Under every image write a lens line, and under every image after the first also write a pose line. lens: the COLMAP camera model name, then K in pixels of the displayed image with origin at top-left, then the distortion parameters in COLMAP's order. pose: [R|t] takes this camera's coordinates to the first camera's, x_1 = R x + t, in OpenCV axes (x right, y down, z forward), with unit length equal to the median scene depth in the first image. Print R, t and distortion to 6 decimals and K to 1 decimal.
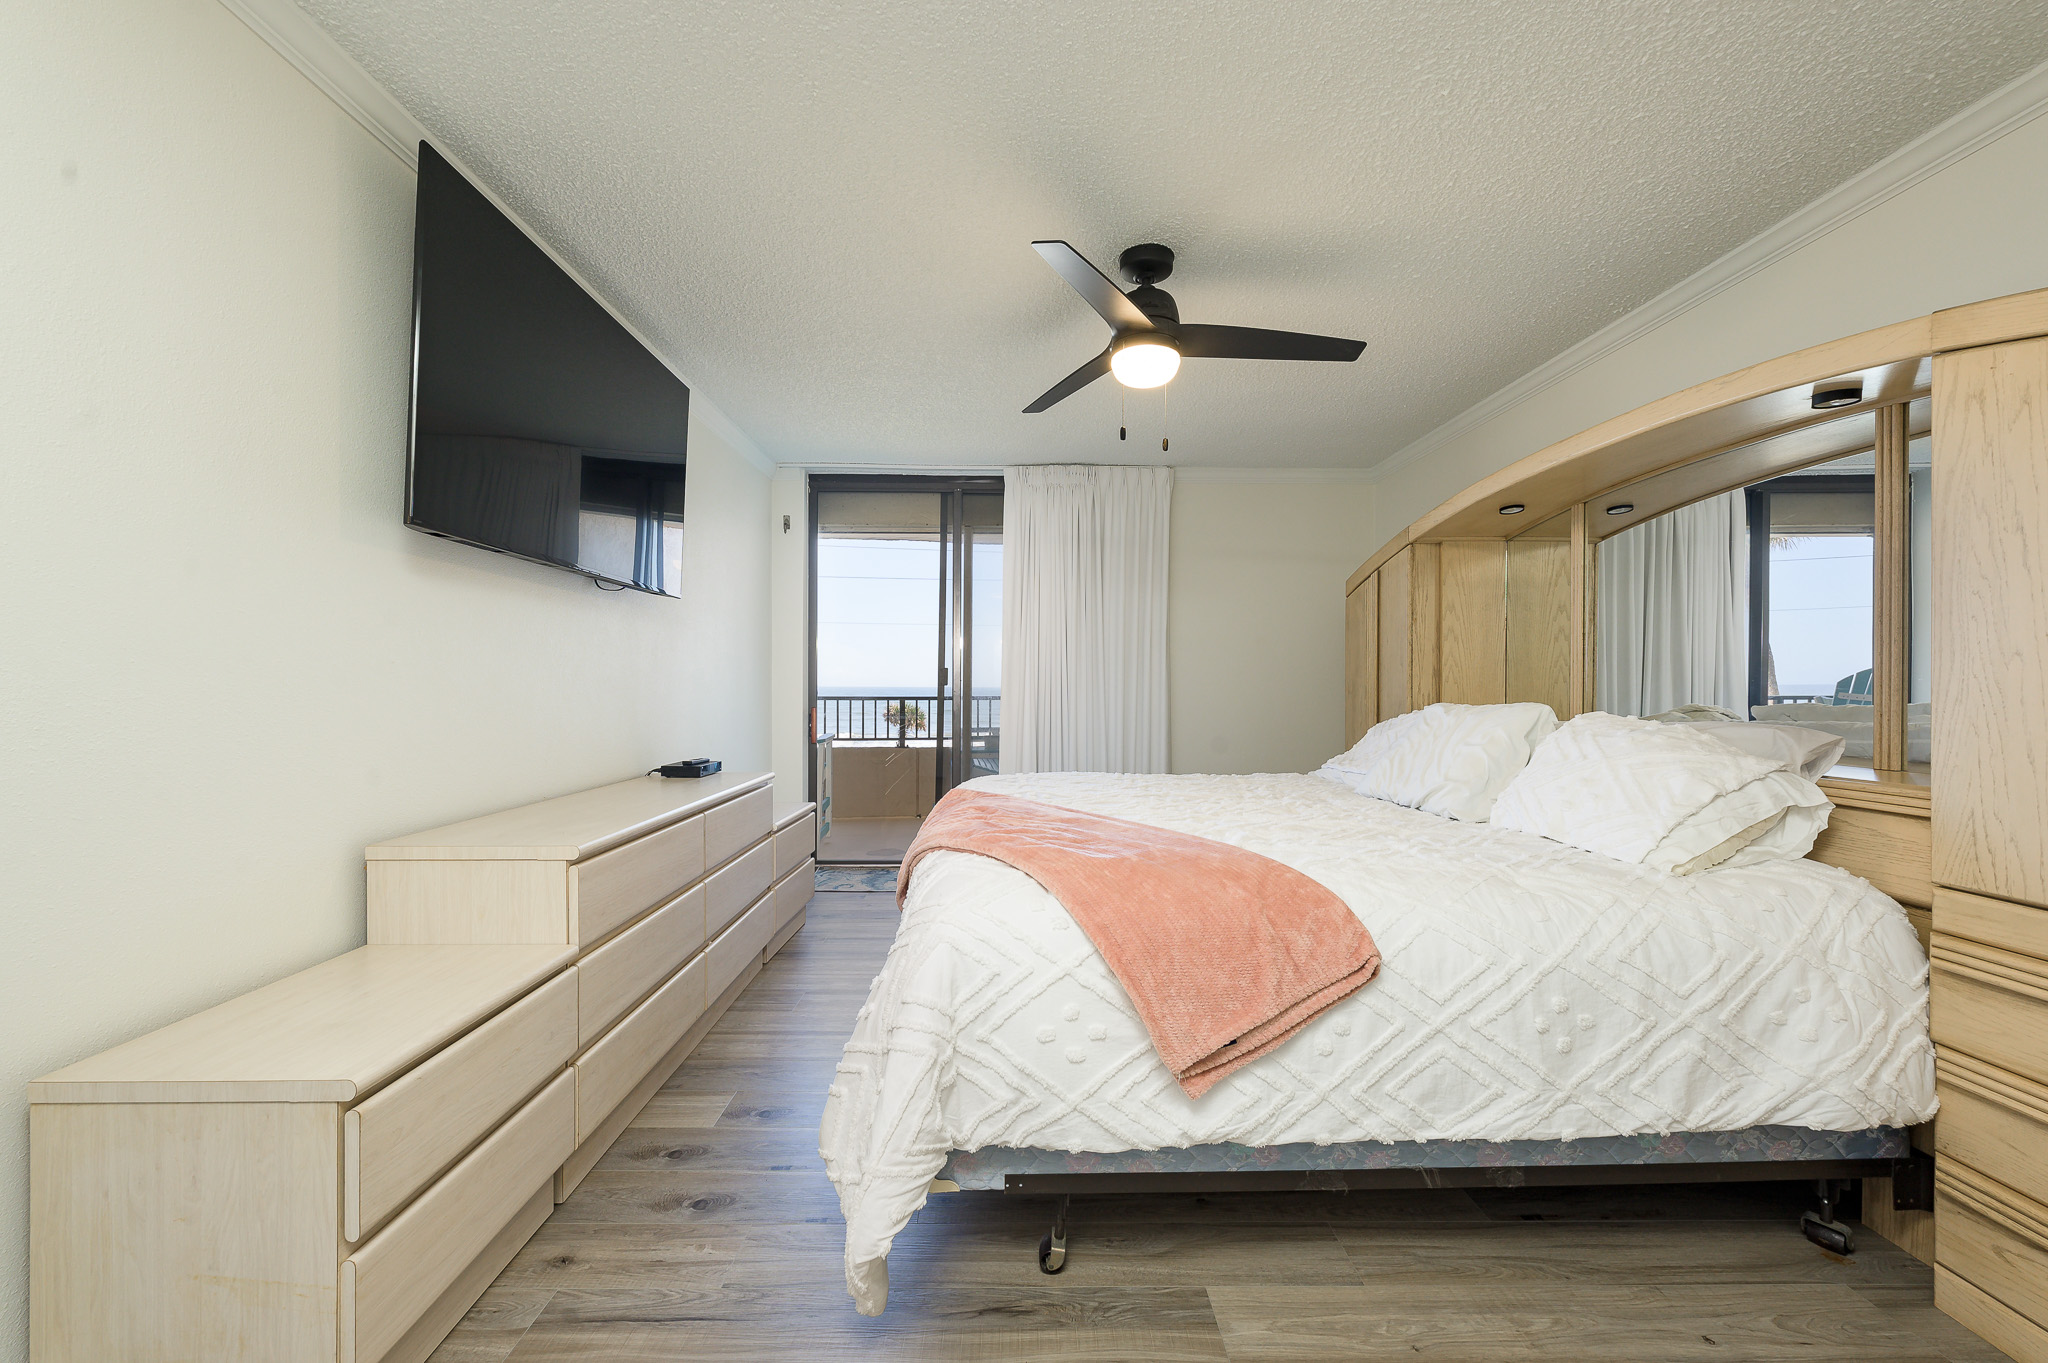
lens RADIAL K [[823.3, 0, 1011.0], [0, 823.3, 688.2], [0, 0, 1]] dist [0.000604, -0.000027]
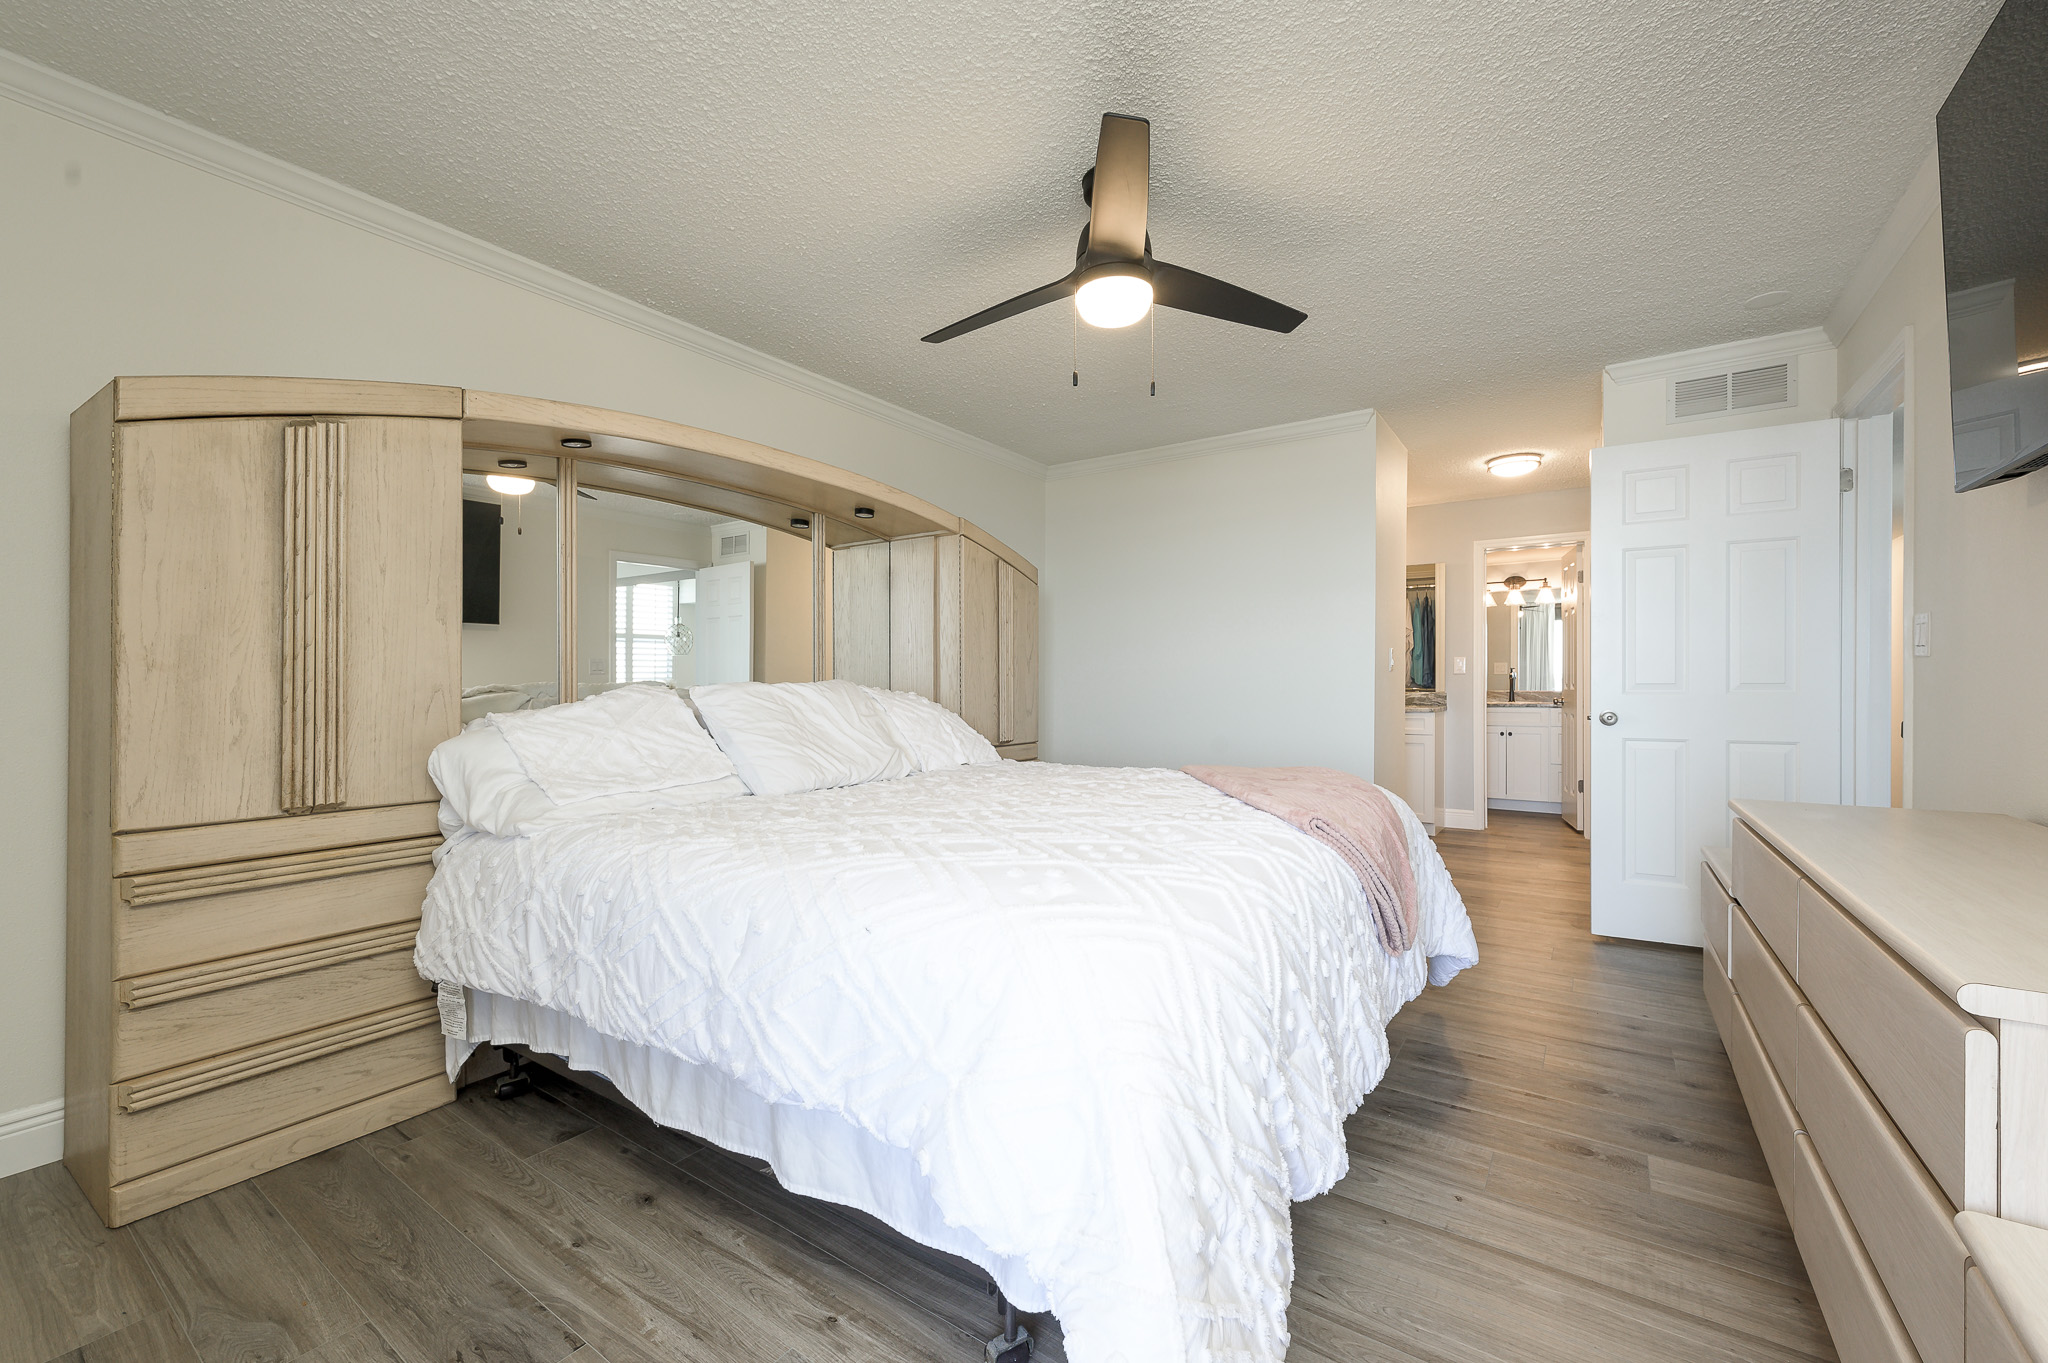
lens RADIAL K [[795.8, 0, 1058.4], [0, 795.8, 682.4], [0, 0, 1]] dist [0.000375, 0.000074]
pose [[-0.833265, -0.002884, 0.552866, -0.315189], [-0.002398, 0.999996, 0.001602, 0.018941], [-0.552869, 0.000009, -0.833268, 2.139436]]
